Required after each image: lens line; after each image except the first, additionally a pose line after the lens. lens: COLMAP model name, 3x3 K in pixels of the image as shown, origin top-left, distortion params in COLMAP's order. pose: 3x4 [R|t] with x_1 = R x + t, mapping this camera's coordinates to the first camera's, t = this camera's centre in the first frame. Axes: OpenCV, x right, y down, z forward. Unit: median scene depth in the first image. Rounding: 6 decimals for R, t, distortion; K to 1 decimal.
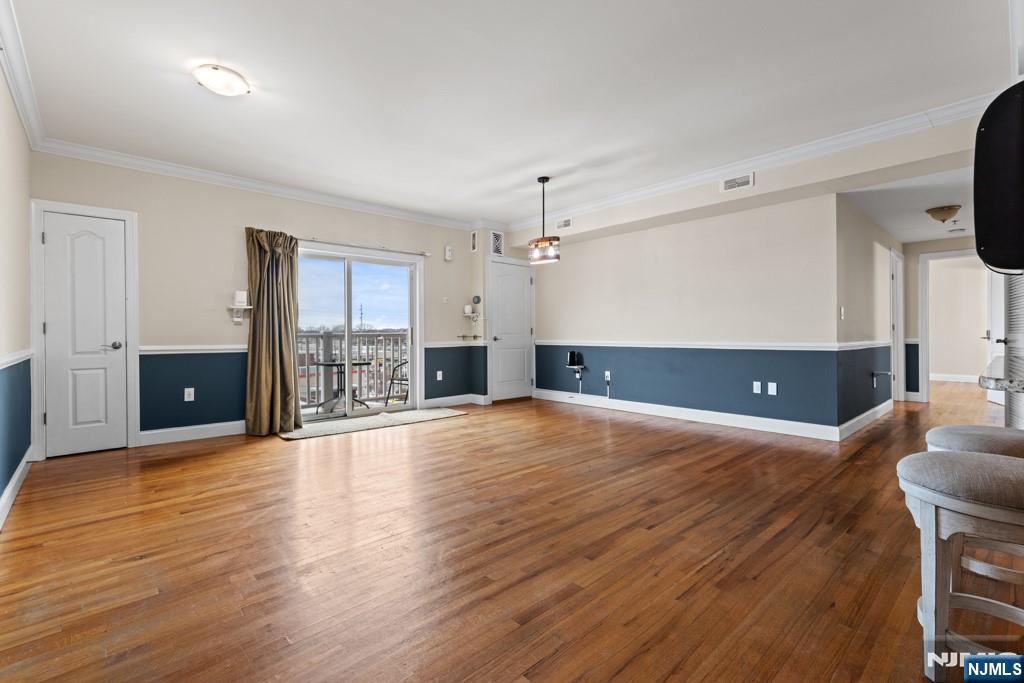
lens RADIAL K [[459.4, 0, 513.0], [0, 459.4, 335.9], [0, 0, 1]] dist [0.006636, -0.000694]
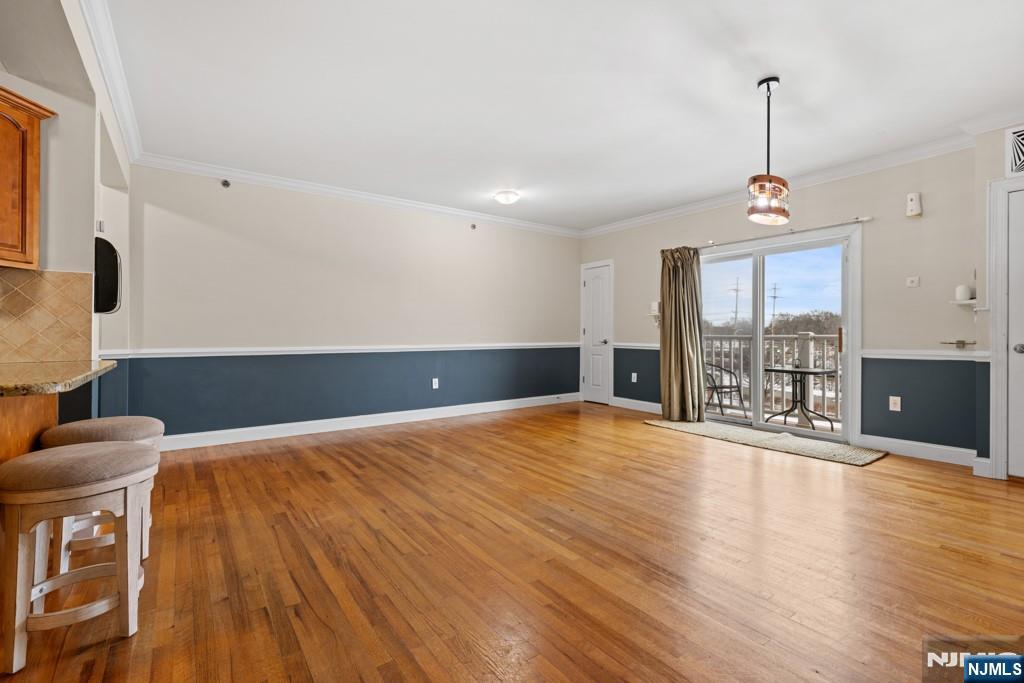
lens RADIAL K [[459.4, 0, 510.9], [0, 459.4, 330.8], [0, 0, 1]] dist [0.006636, -0.000694]
pose [[-0.107004, -0.002316, -0.994256, 0.696372], [-0.007727, 0.999969, -0.001498, -0.011145], [0.994229, 0.007522, -0.107019, 0.720067]]
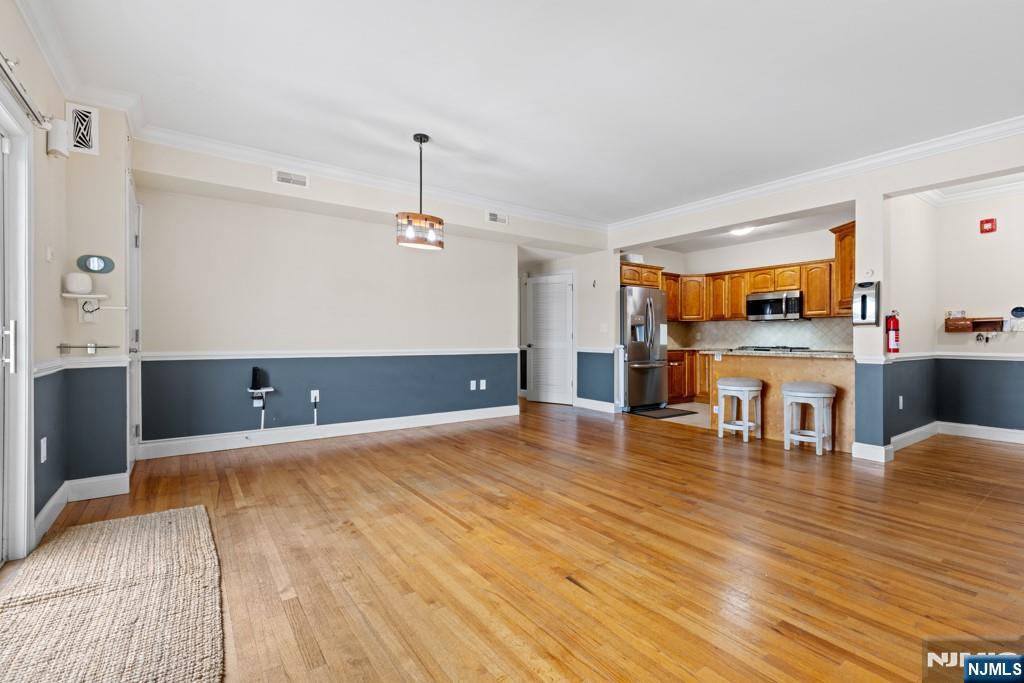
lens RADIAL K [[459.4, 0, 516.2], [0, 459.4, 338.3], [0, 0, 1]] dist [0.006636, -0.000694]
pose [[0.107555, 0.006684, 0.994177, -0.661898], [0.002235, 0.999973, -0.006965, -0.003451], [-0.994197, 0.002971, 0.107537, 0.752484]]
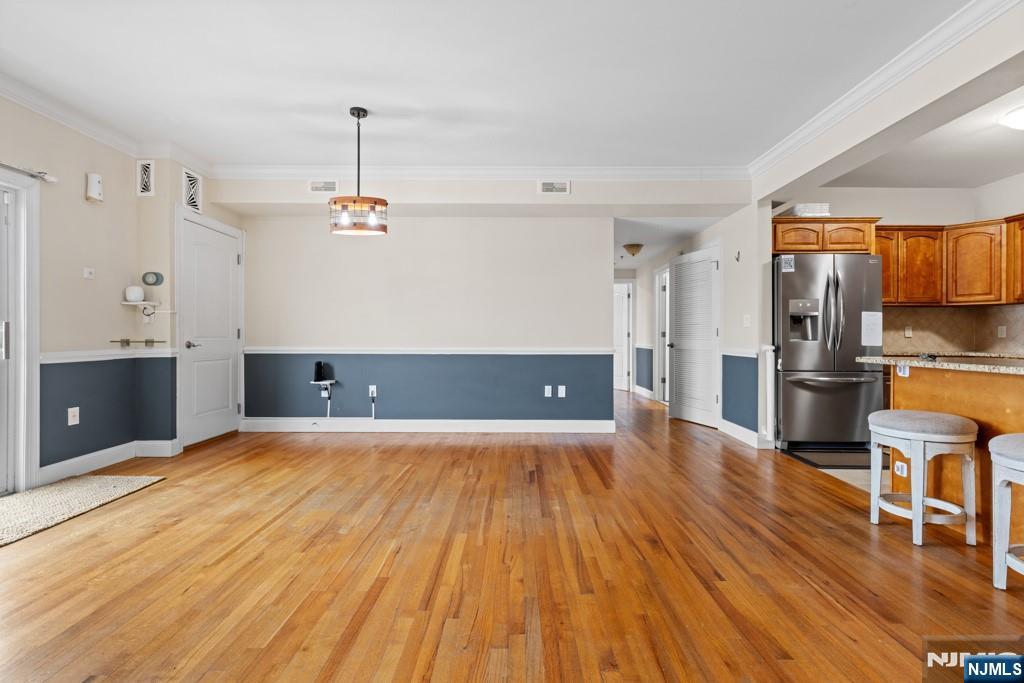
lens RADIAL K [[459.4, 0, 514.0], [0, 459.4, 338.7], [0, 0, 1]] dist [0.006636, -0.000694]
pose [[0.674489, 0.005520, 0.738264, -0.278646], [-0.002295, 0.999983, -0.005379, -0.000050], [-0.738281, 0.001933, 0.674491, 0.362099]]
